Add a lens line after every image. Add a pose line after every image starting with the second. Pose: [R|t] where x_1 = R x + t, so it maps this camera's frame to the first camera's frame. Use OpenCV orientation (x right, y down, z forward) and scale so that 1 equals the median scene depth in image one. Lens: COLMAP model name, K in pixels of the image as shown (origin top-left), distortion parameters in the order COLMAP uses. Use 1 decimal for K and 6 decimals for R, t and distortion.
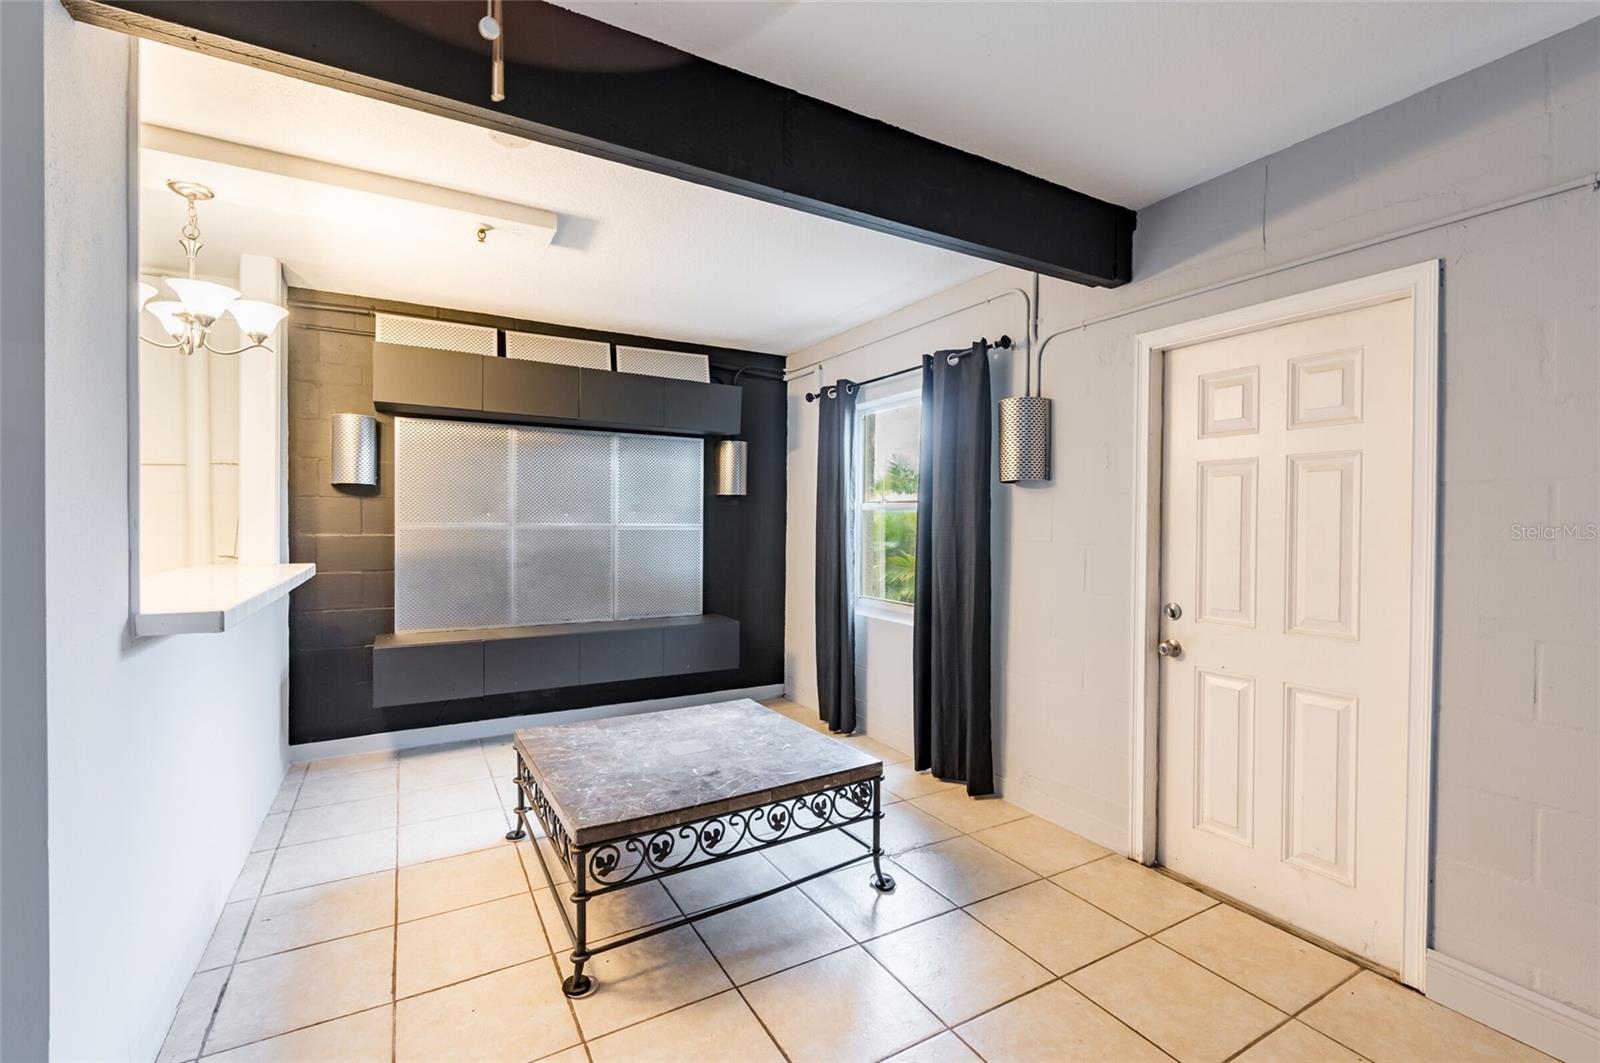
lens RADIAL K [[698.3, 0, 800.0], [0, 698.3, 531.5], [0, 0, 1]] dist [-0.001731, -0.000783]
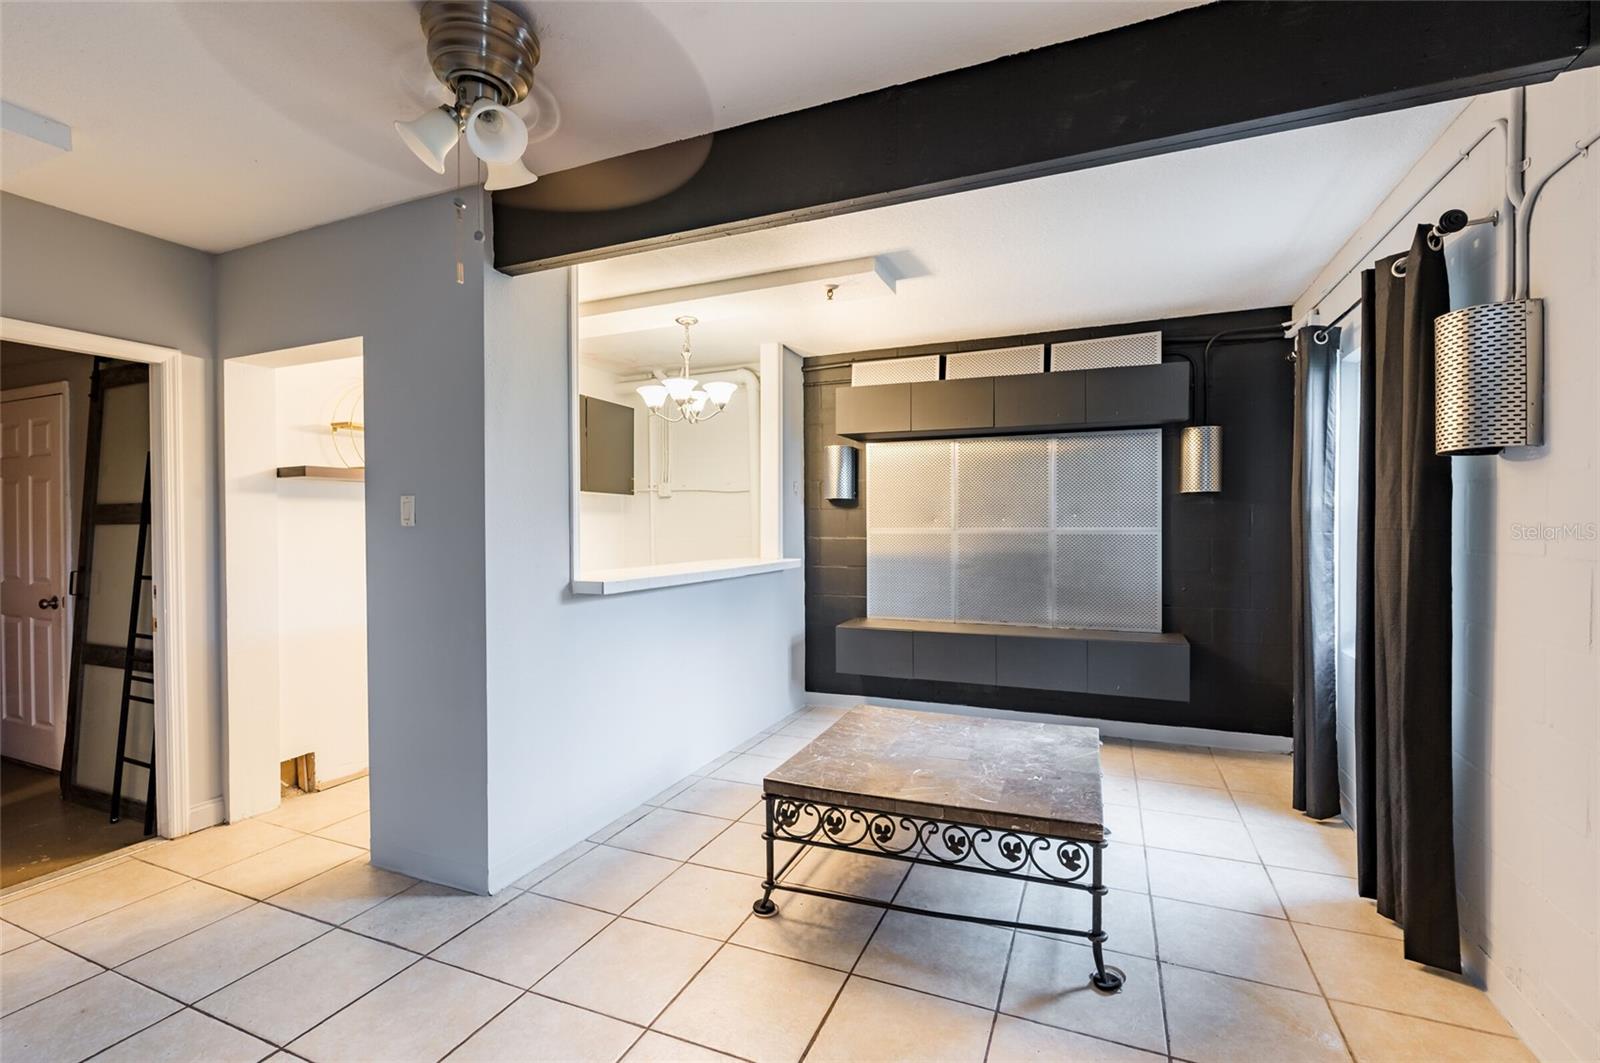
lens RADIAL K [[698.3, 0, 800.0], [0, 698.3, 531.5], [0, 0, 1]] dist [-0.001731, -0.000783]
pose [[0.603532, -0.003505, -0.797331, 0.360623], [-0.002061, 0.999980, -0.005956, 0.000268], [0.797336, 0.005238, 0.603513, 0.160409]]
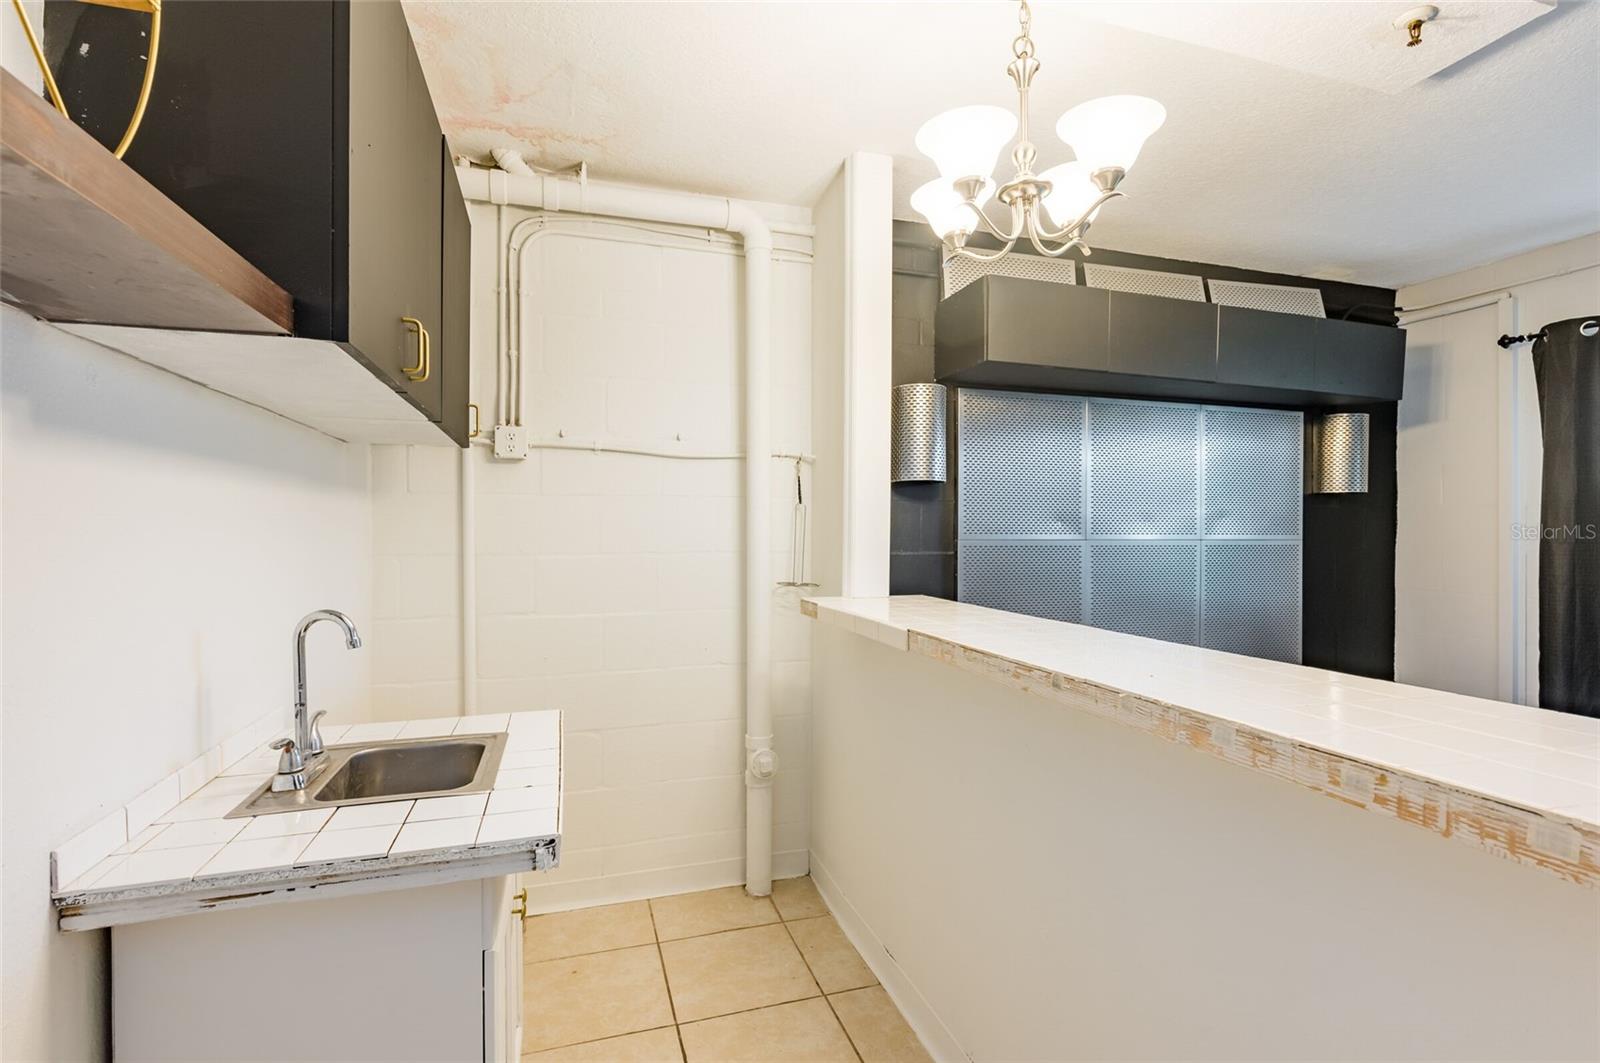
lens RADIAL K [[750.1, 0, 800.0], [0, 750.1, 531.5], [0, 0, 1]] dist [-0.001004, -0.000053]
pose [[0.977117, -0.002473, -0.212690, -0.599899], [0.000381, 0.999951, -0.009876, -0.009579], [0.212704, 0.009569, 0.977070, 0.221969]]
